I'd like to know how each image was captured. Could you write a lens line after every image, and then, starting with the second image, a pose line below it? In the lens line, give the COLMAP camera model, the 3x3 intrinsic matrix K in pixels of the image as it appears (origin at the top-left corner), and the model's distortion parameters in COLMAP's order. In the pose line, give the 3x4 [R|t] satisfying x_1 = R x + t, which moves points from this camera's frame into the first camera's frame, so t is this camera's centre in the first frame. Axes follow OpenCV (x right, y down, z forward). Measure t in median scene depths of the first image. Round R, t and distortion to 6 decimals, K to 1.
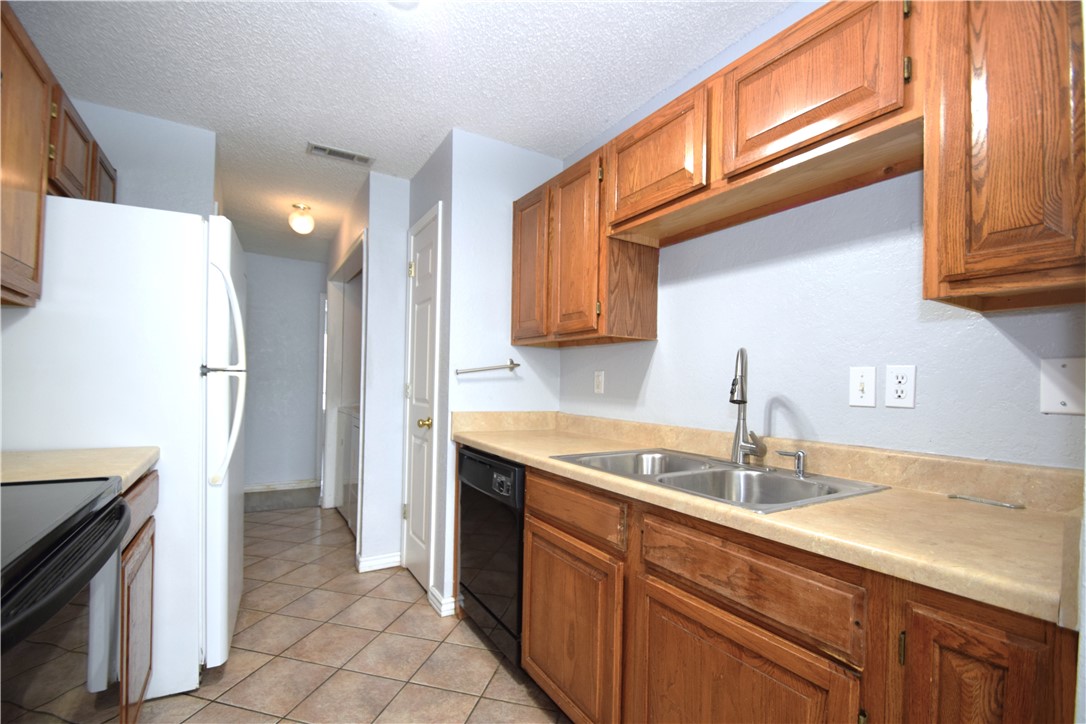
lens RADIAL K [[477.0, 0, 542.6], [0, 477.0, 377.8], [0, 0, 1]] dist [0.011729, -0.020423]
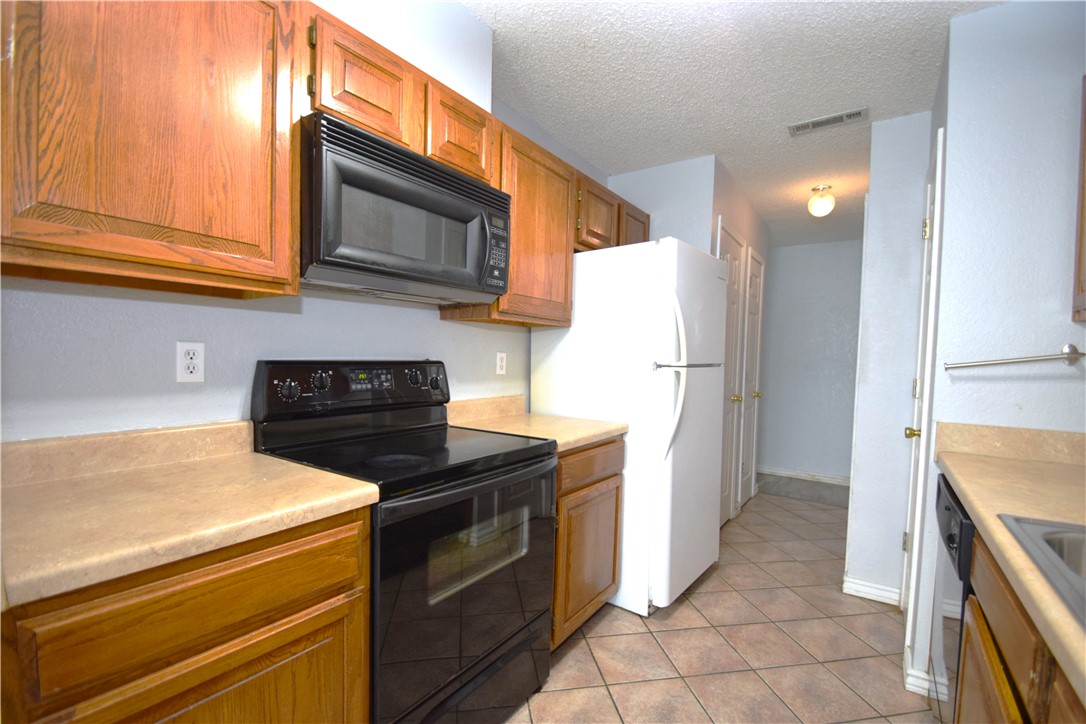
lens RADIAL K [[477.0, 0, 542.6], [0, 477.0, 377.8], [0, 0, 1]] dist [0.011729, -0.020423]
pose [[0.395591, 0.026324, -0.918050, 0.226323], [0.000910, 0.999577, 0.029053, -0.016271], [0.918426, -0.012328, 0.395400, 0.171421]]
